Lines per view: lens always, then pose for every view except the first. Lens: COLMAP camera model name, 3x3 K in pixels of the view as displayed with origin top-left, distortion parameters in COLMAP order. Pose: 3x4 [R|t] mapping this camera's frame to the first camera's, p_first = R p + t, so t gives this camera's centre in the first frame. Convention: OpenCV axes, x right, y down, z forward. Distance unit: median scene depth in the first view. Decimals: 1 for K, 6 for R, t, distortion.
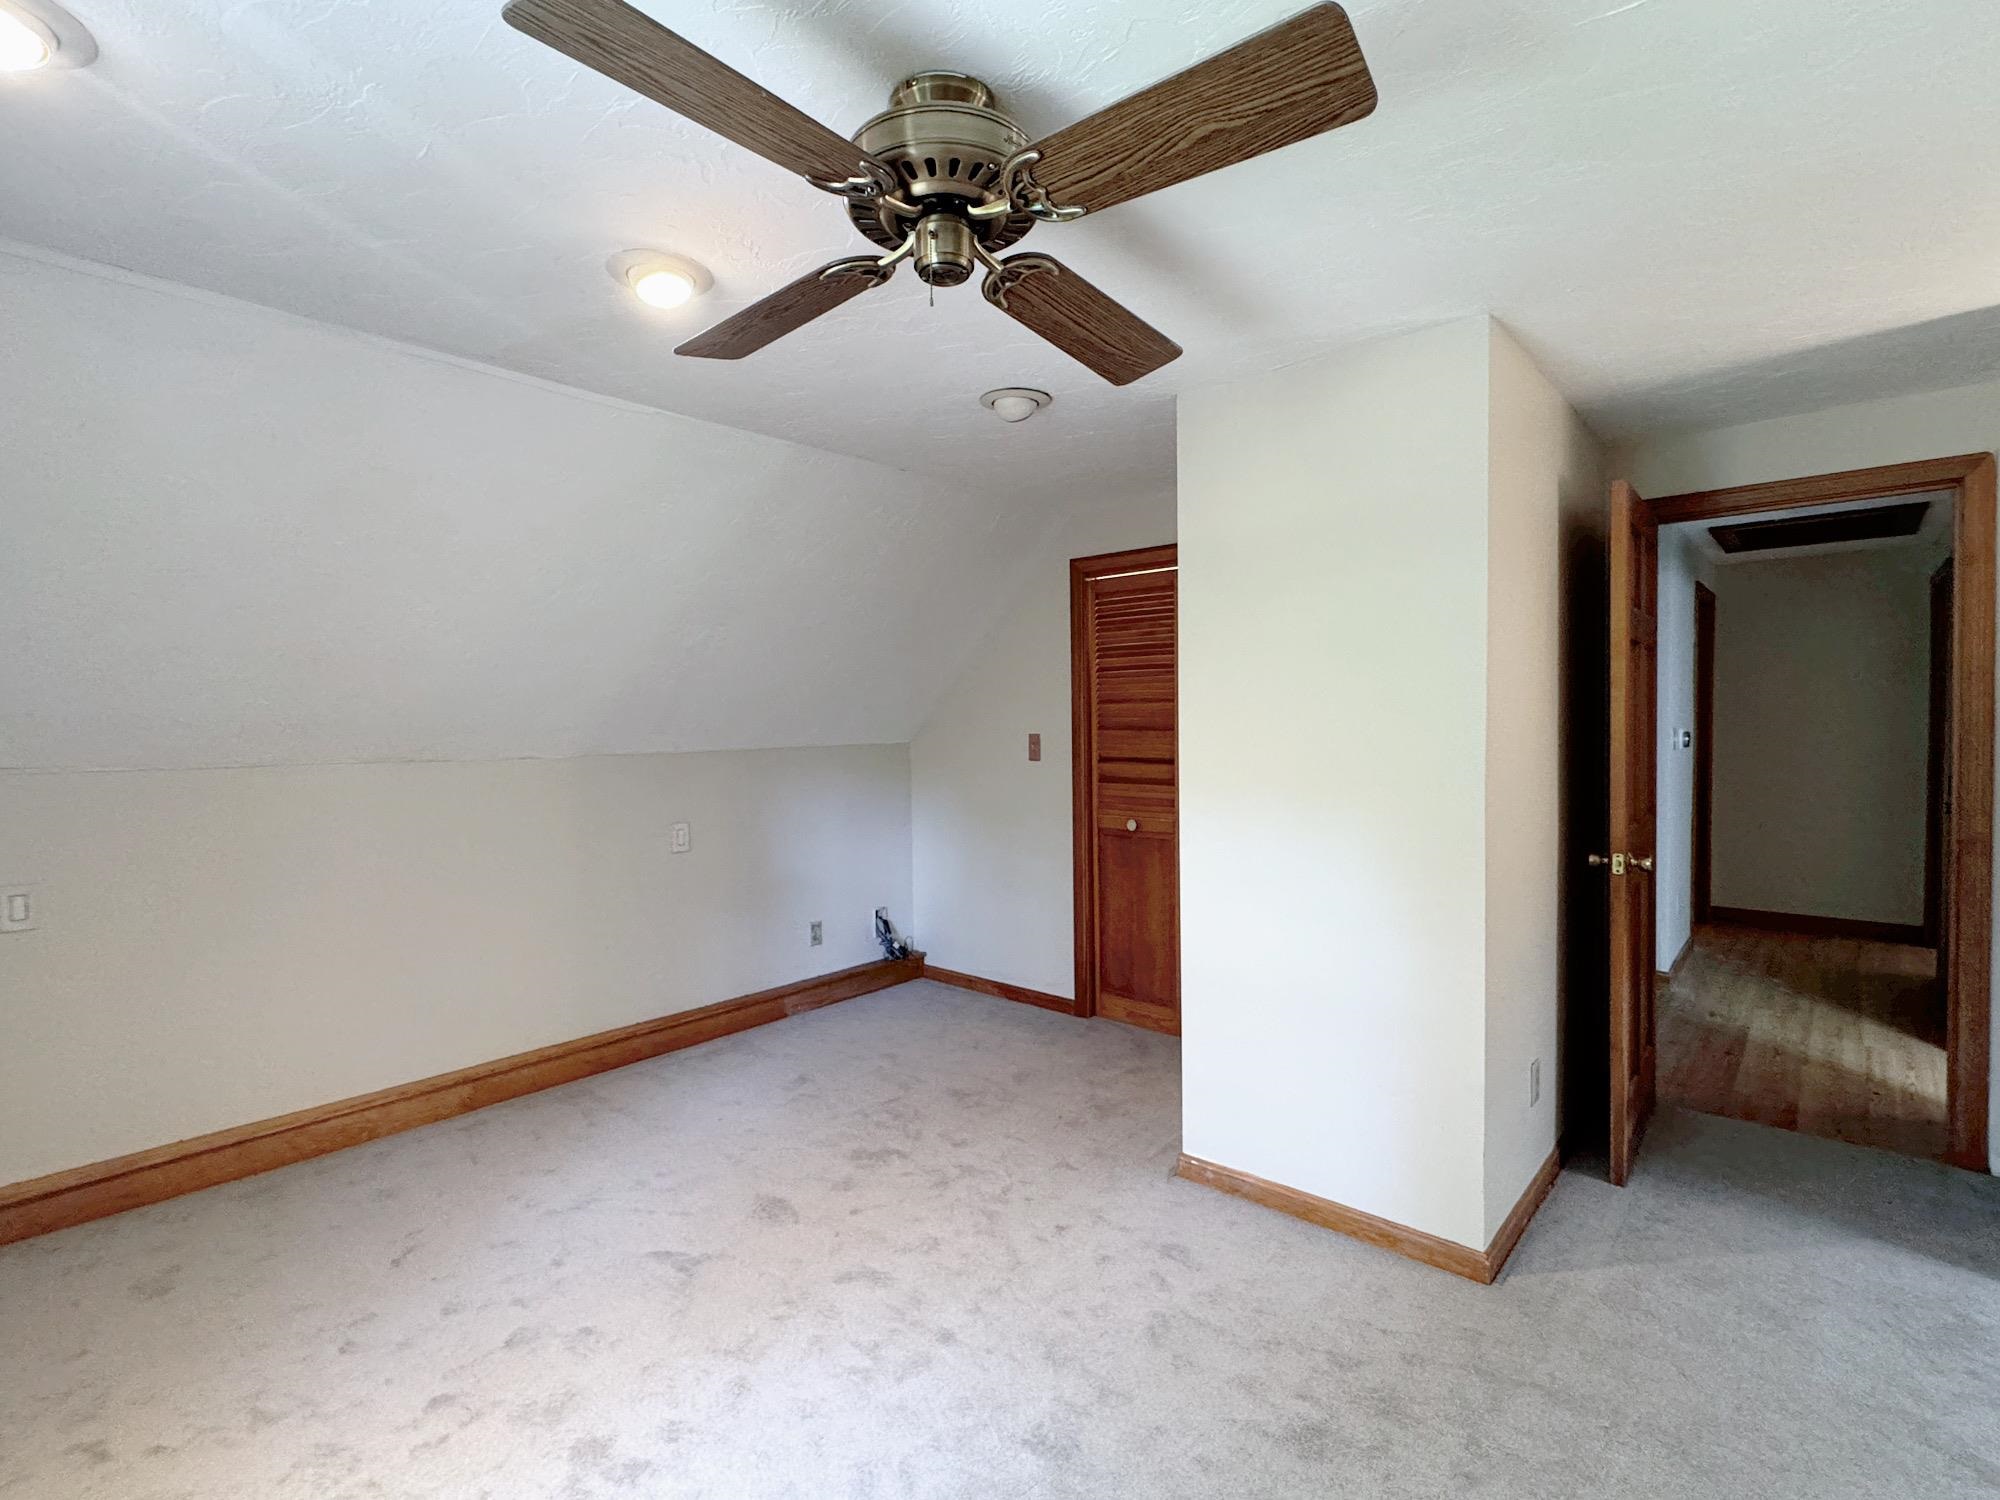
lens RADIAL K [[1022.1, 0, 996.7], [0, 1022.1, 748.4], [0, 0, 1]] dist [-0.002365, 0.000805]
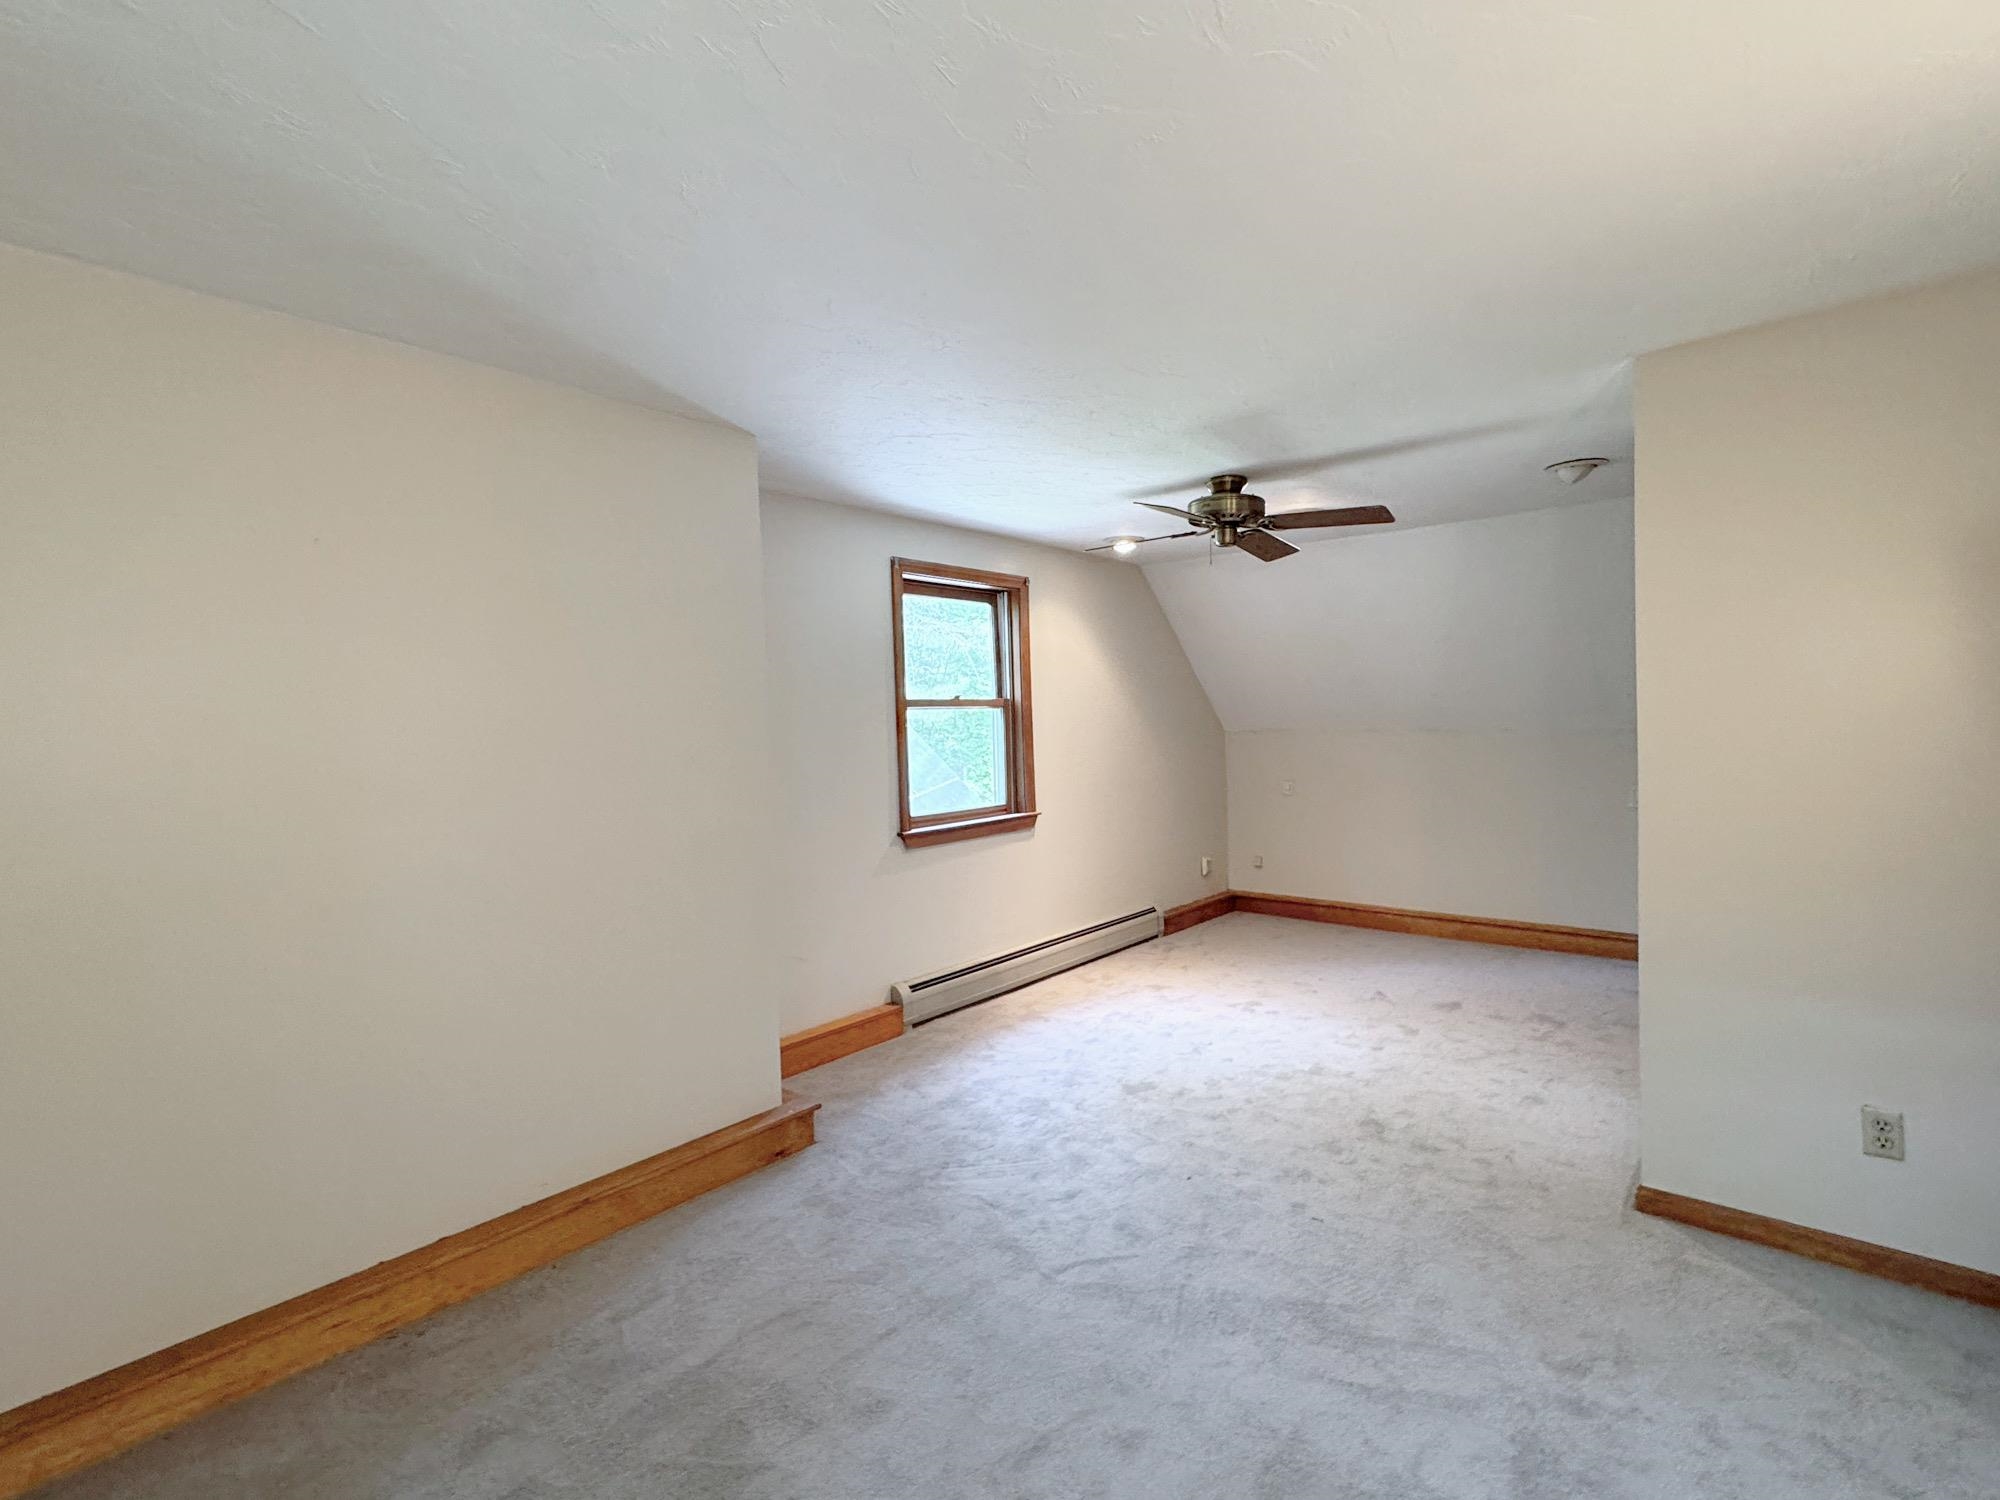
lens RADIAL K [[1022.1, 0, 996.7], [0, 1022.1, 748.4], [0, 0, 1]] dist [-0.002365, 0.000805]
pose [[0.003166, 0.046290, -0.998923, 1.760932], [-0.002679, 0.998925, 0.046281, -0.089898], [0.999991, 0.002530, 0.003287, 0.232783]]
